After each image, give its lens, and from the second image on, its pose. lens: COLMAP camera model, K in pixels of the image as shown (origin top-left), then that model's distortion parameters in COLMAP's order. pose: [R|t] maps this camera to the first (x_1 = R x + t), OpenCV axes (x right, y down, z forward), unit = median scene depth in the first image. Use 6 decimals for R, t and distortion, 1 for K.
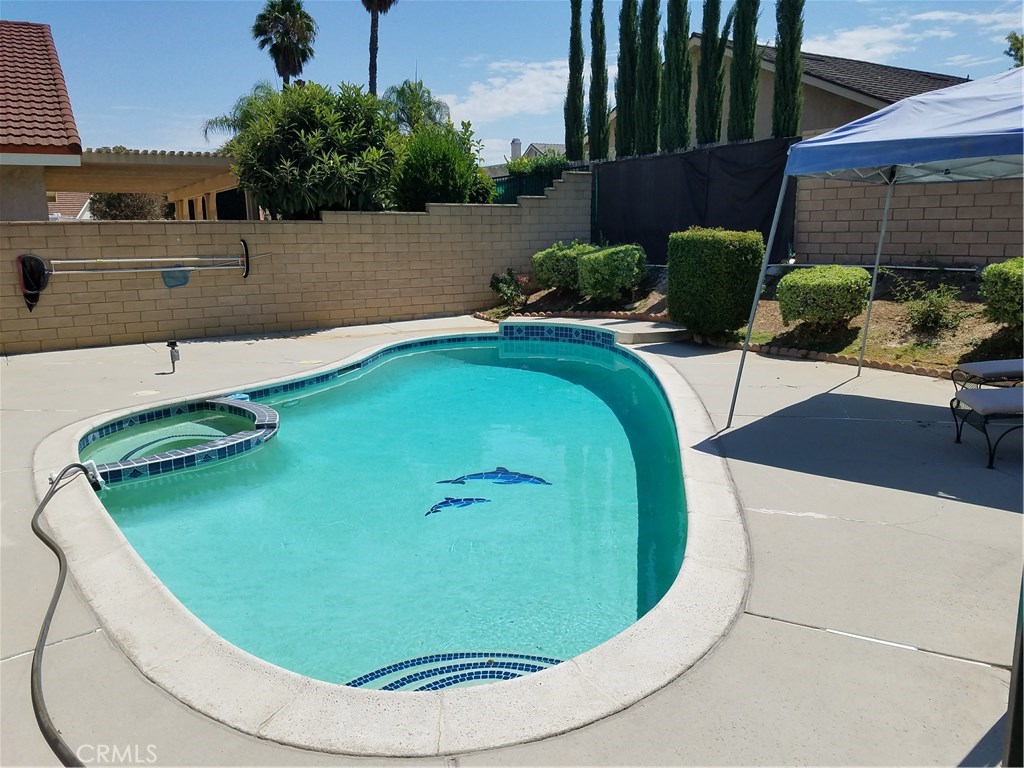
lens RADIAL K [[788.3, 0, 502.7], [0, 788.3, 378.3], [0, 0, 1]] dist [0.289720, -0.570214]
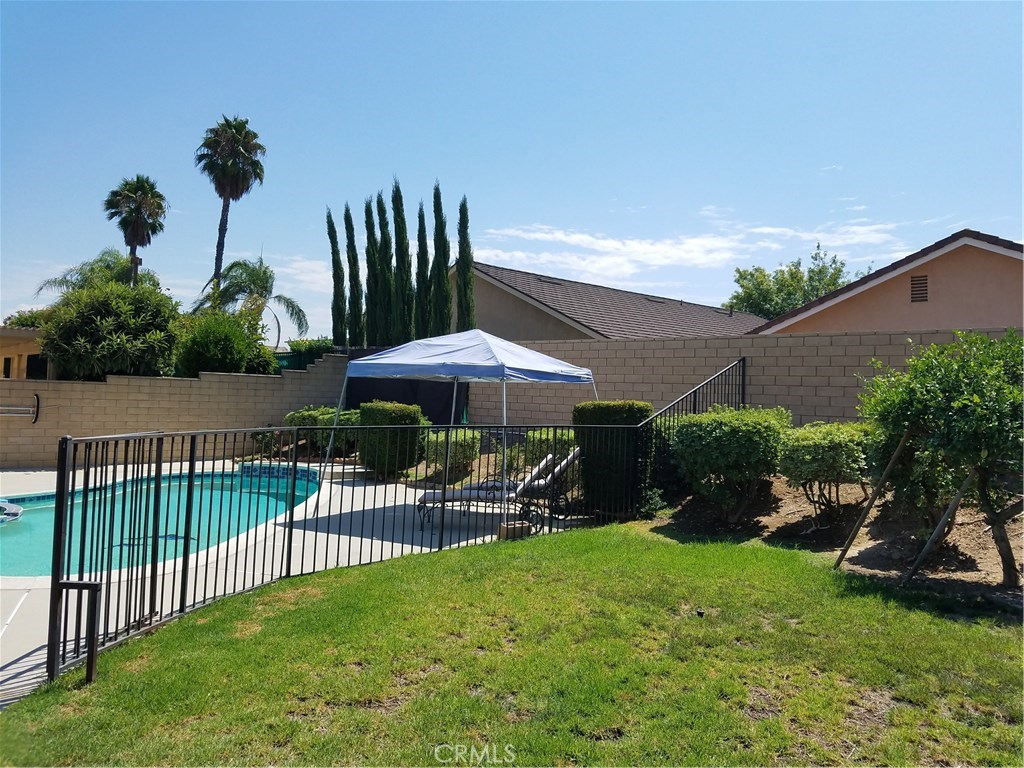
lens RADIAL K [[795.0, 0, 530.5], [0, 795.0, 365.0], [0, 0, 1]] dist [0.184929, -0.289852]
pose [[0.979330, 0.057208, 0.194012, 0.177889], [-0.012929, 0.974914, -0.222207, 0.057468], [-0.201857, 0.215105, 0.955502, -0.379741]]
